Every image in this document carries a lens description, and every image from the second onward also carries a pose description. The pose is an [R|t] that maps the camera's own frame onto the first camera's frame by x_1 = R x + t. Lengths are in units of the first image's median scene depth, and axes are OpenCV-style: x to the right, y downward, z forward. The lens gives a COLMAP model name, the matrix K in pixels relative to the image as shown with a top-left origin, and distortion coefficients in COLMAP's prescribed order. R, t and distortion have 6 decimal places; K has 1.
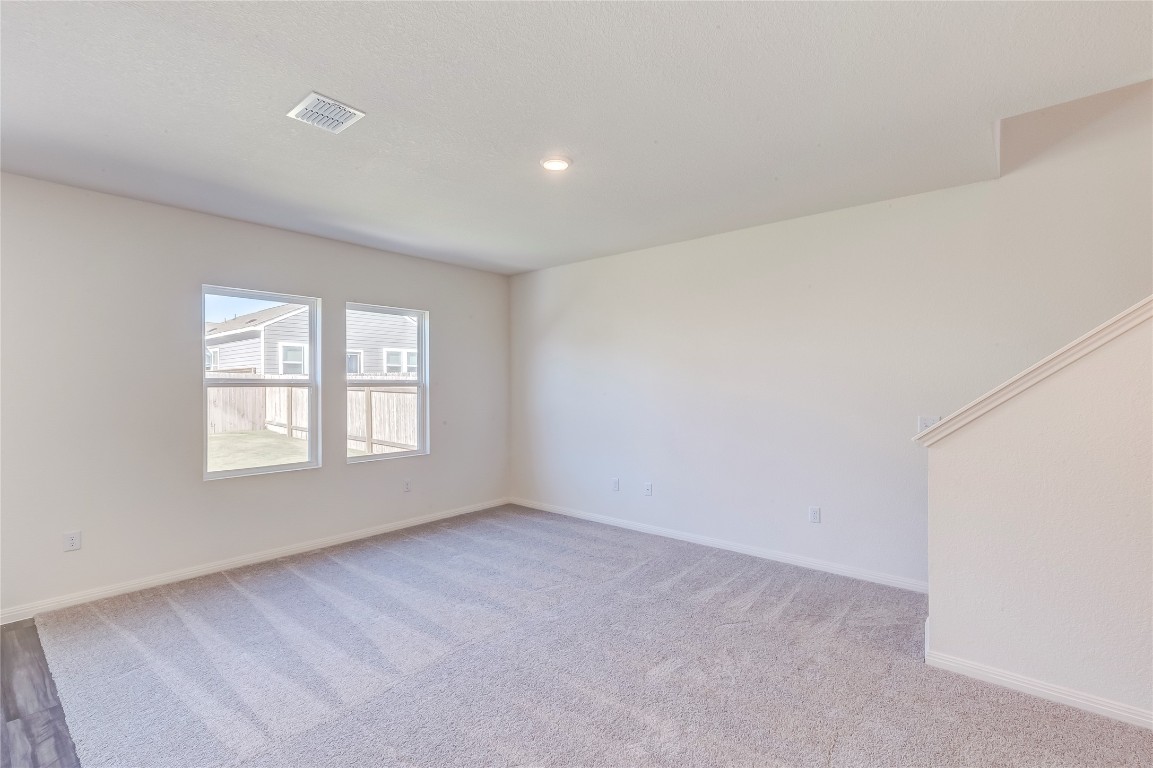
lens RADIAL K [[517.3, 0, 577.4], [0, 517.3, 380.5], [0, 0, 1]] dist [0.001739, -0.000314]
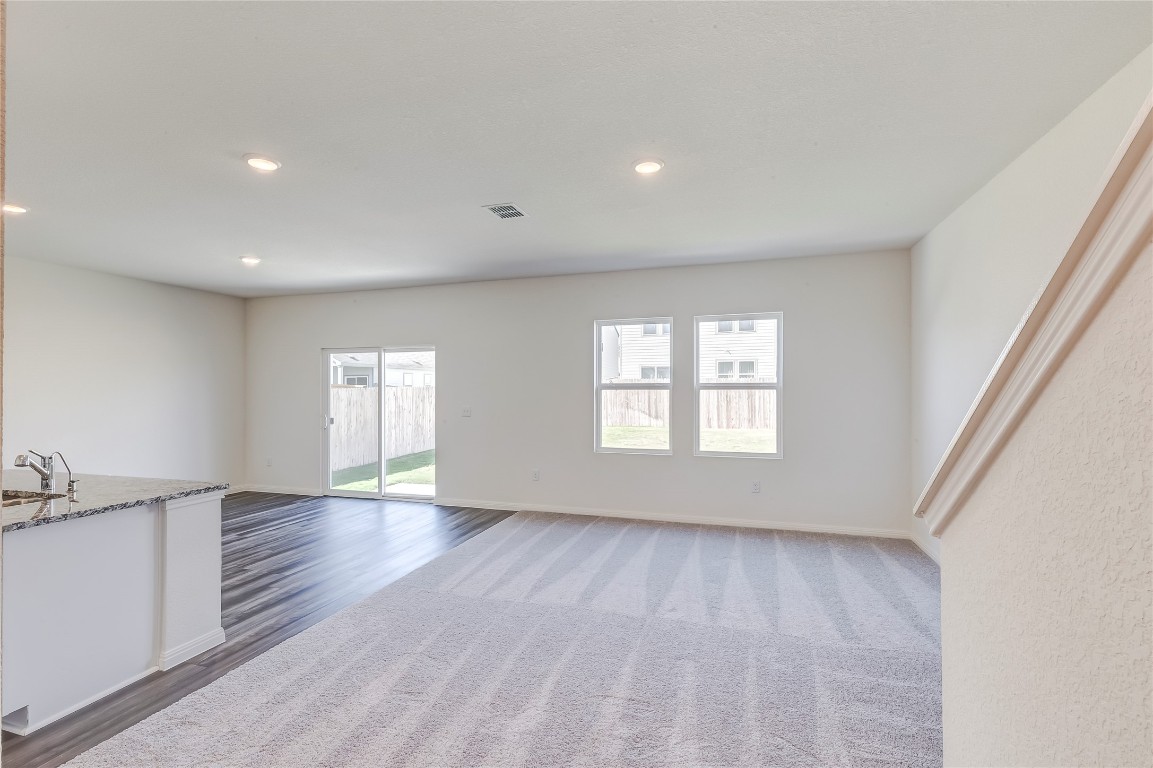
lens RADIAL K [[517.3, 0, 585.6], [0, 517.3, 386.9], [0, 0, 1]] dist [0.001739, -0.000314]
pose [[0.402281, -0.001019, -0.915516, 0.591556], [0.007511, 0.999969, 0.002187, 0.002459], [0.915486, -0.007757, 0.402276, 0.361051]]
